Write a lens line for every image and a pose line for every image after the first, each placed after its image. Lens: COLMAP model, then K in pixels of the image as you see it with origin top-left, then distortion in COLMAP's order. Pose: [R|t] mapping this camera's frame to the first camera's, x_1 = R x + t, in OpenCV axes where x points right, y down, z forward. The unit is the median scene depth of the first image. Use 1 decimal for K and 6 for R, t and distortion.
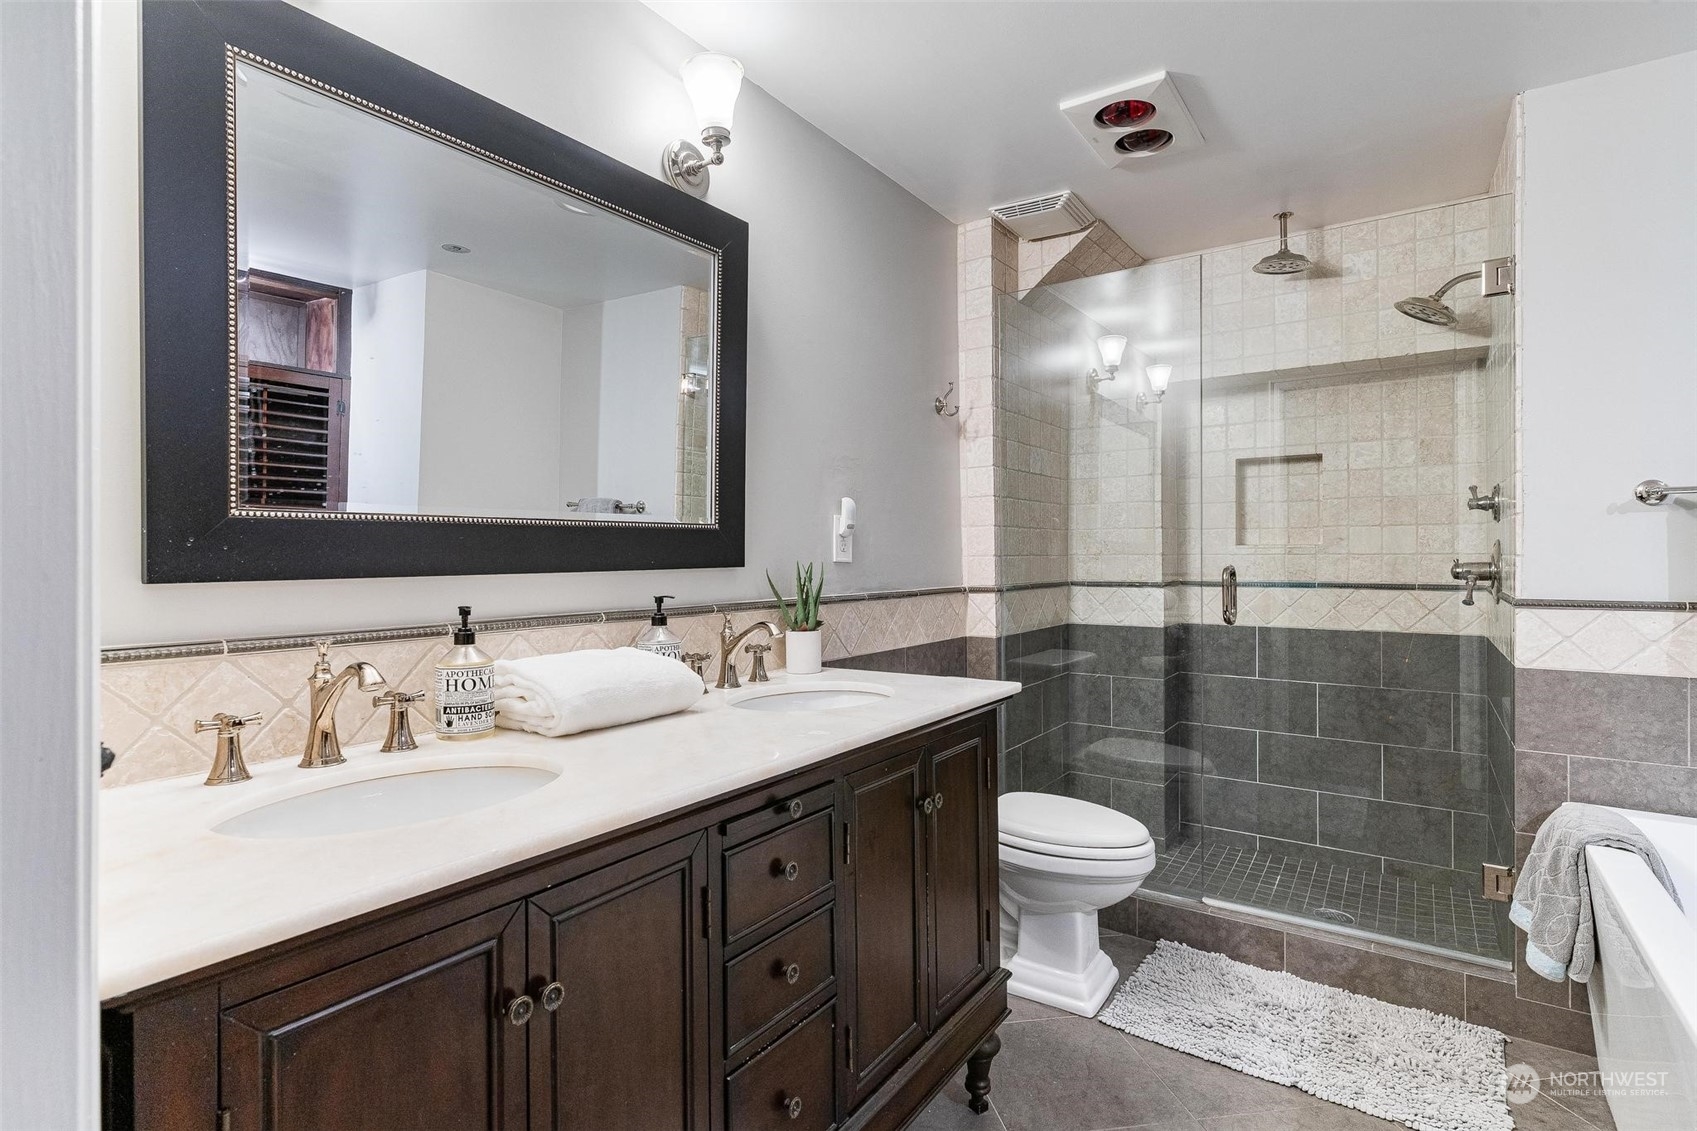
lens RADIAL K [[827.3, 0, 841.5], [0, 827.3, 559.5], [0, 0, 1]] dist [-0.000301, -0.000208]
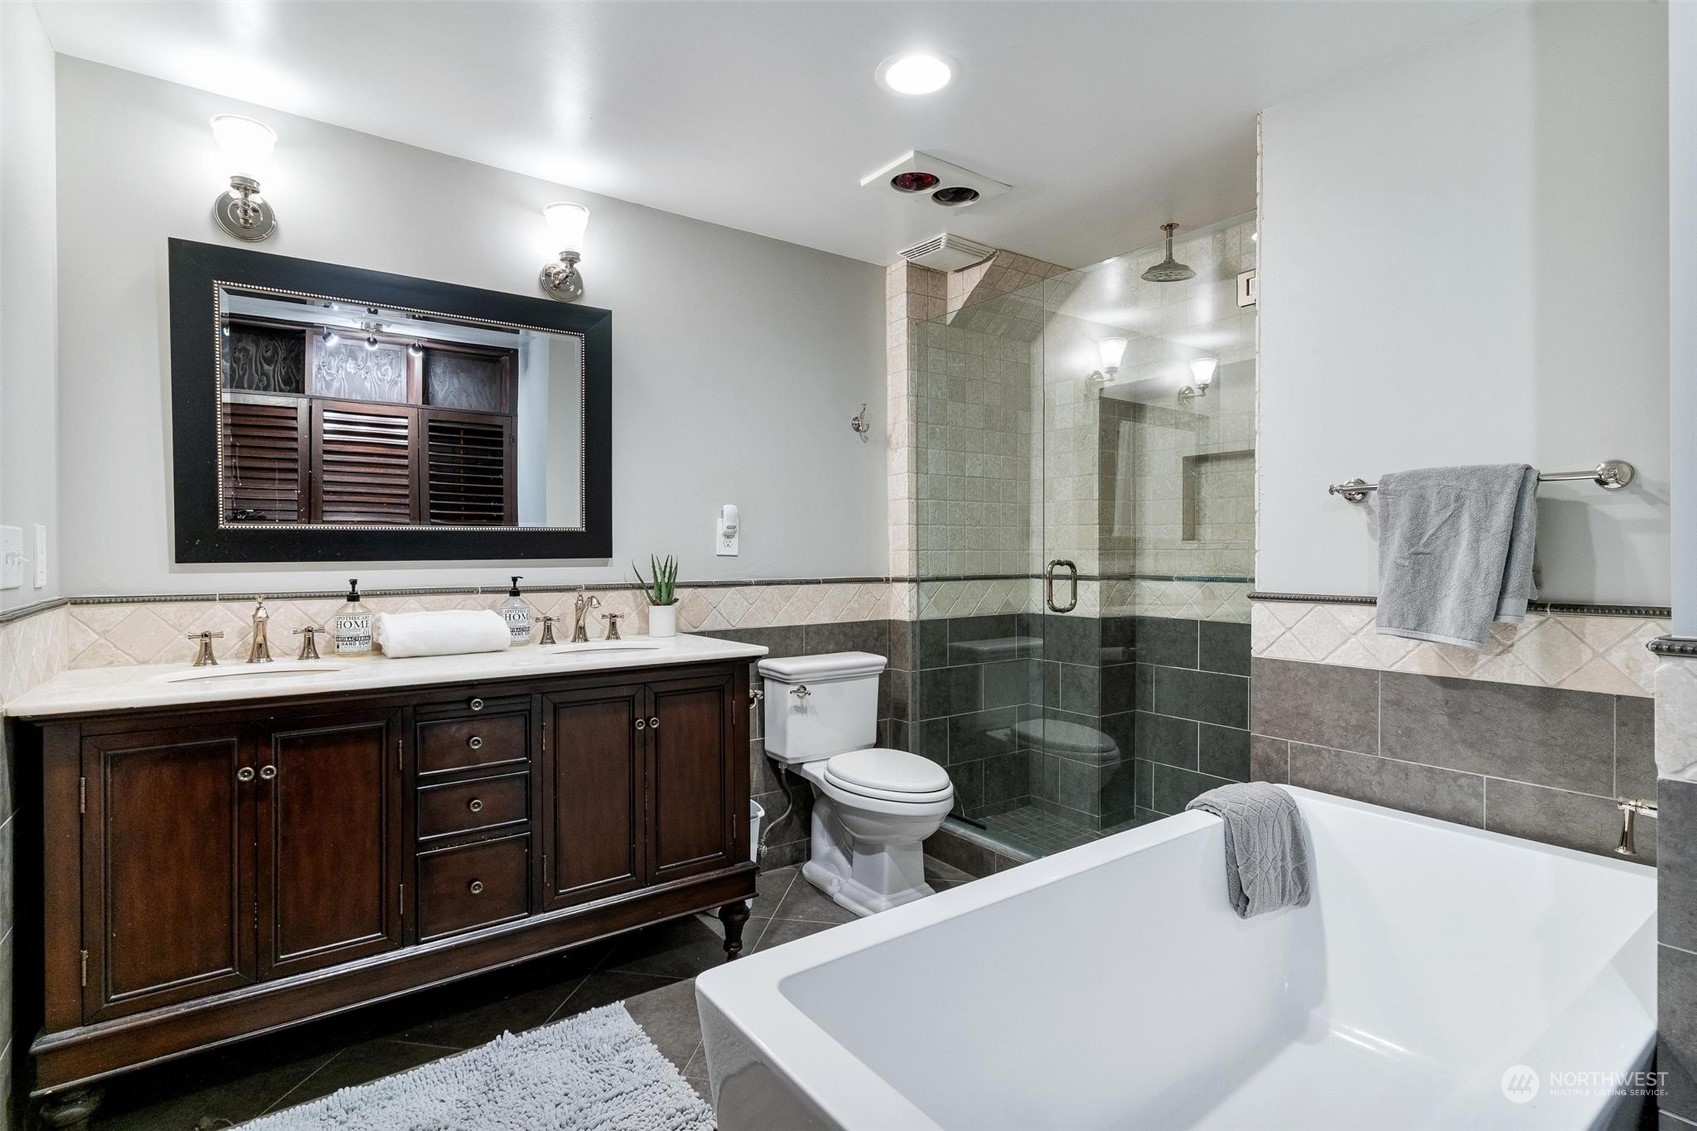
lens RADIAL K [[829.3, 0, 847.2], [0, 829.3, 561.1], [0, 0, 1]] dist [-0.000706, -0.001001]
pose [[0.944668, 0.006239, -0.327967, 0.552153], [-0.003309, 0.999949, 0.009491, -0.000189], [0.328010, -0.007881, 0.944641, -0.144043]]
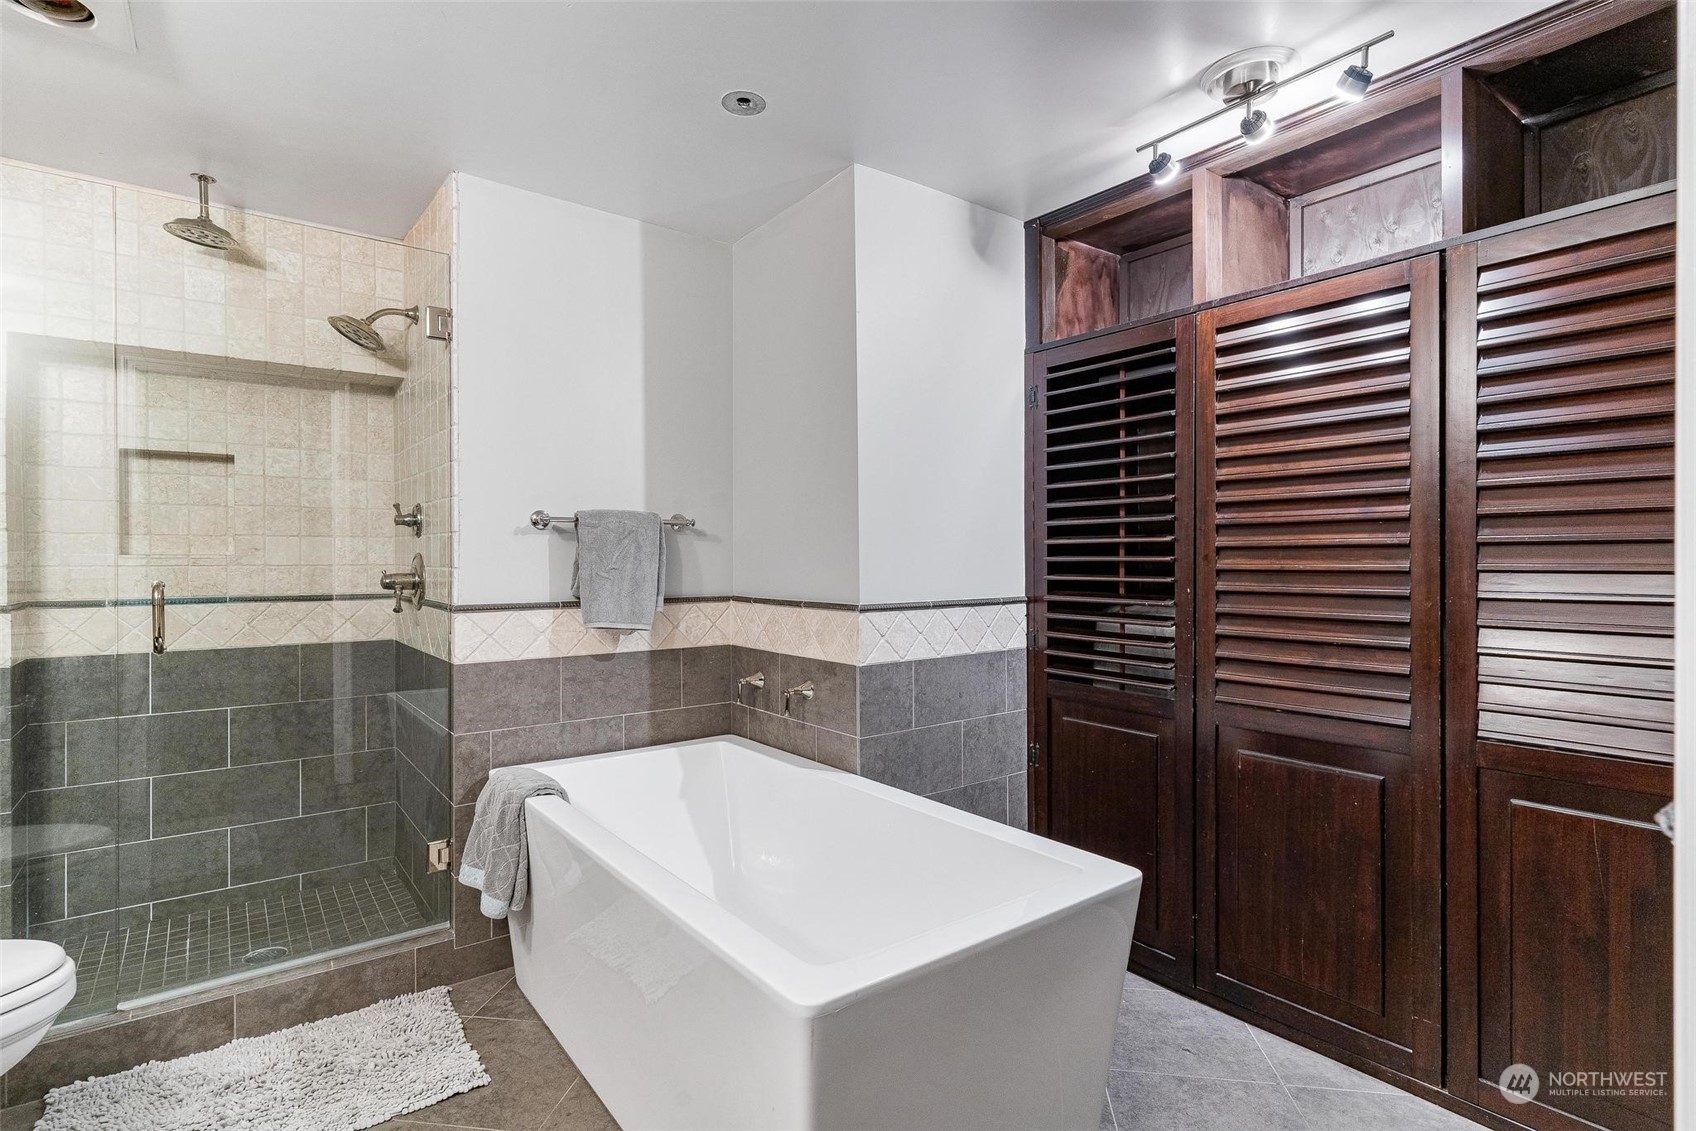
lens RADIAL K [[828.8, 0, 846.7], [0, 828.8, 561.2], [0, 0, 1]] dist [-0.000706, -0.001001]
pose [[0.304375, 0.000737, 0.952552, -0.101534], [0.004557, 0.999987, -0.002230, -0.007532], [-0.952542, 0.005020, 0.304367, 0.099721]]
